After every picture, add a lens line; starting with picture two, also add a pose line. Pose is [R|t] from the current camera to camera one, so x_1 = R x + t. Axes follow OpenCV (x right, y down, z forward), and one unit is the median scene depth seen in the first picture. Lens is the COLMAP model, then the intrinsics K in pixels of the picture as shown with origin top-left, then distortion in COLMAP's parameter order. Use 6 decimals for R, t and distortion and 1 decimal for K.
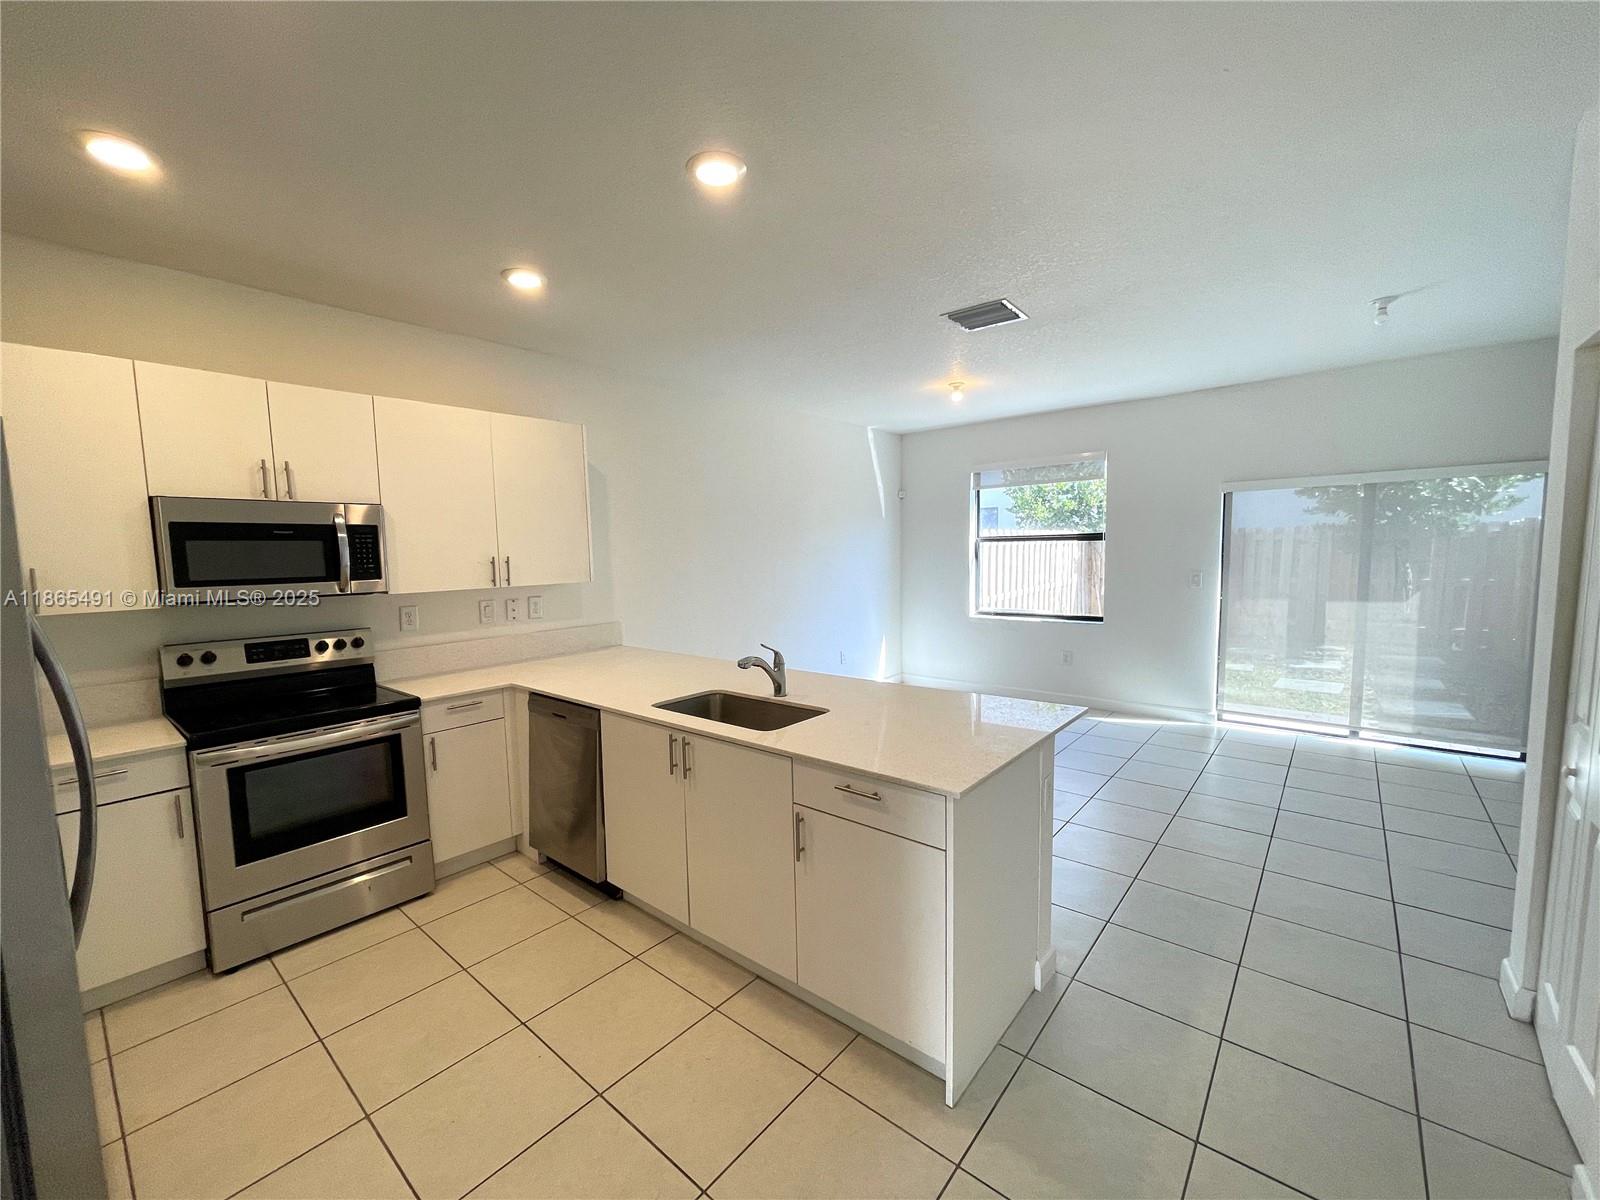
lens RADIAL K [[649.8, 0, 798.8], [0, 649.8, 606.2], [0, 0, 1]] dist [-0.000120, -0.000092]
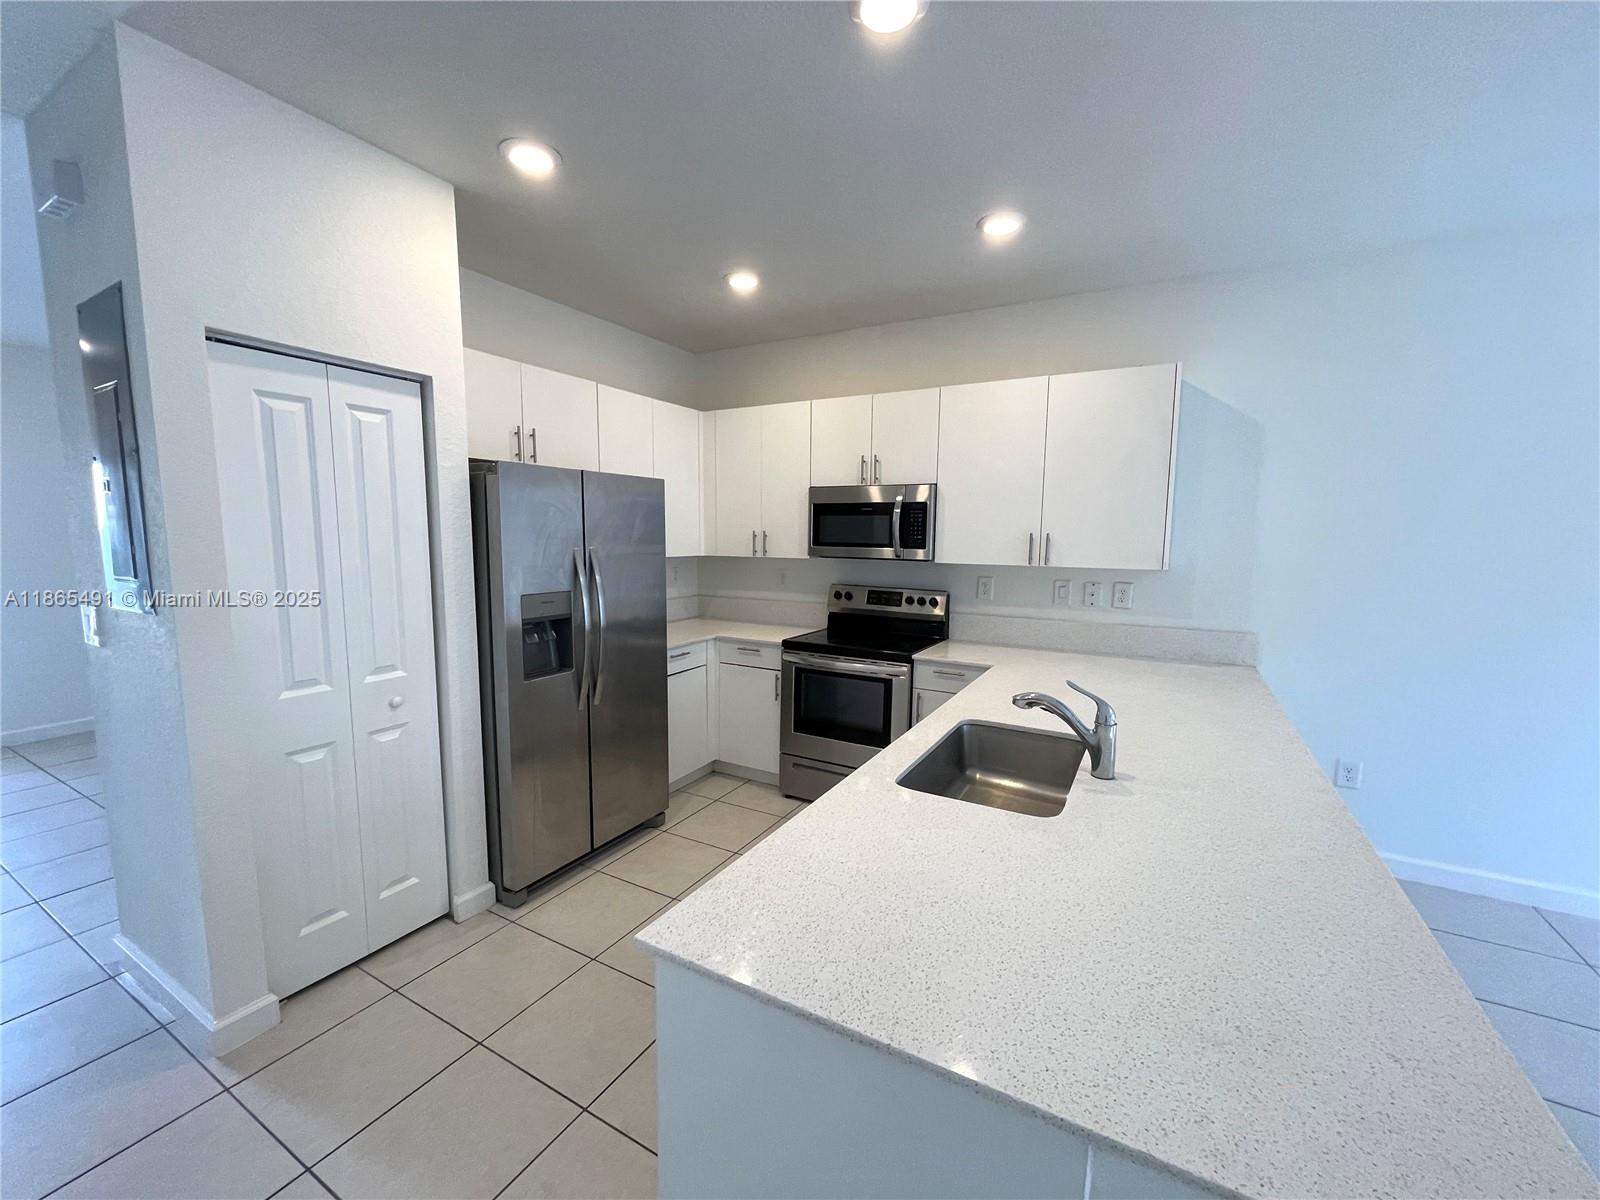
lens RADIAL K [[649.8, 0, 798.8], [0, 649.8, 606.2], [0, 0, 1]] dist [-0.000120, -0.000092]
pose [[0.181527, 0.135907, -0.973949, 0.458103], [-0.102844, 0.987597, 0.118643, -0.054883], [0.977993, 0.078627, 0.193253, 0.558445]]
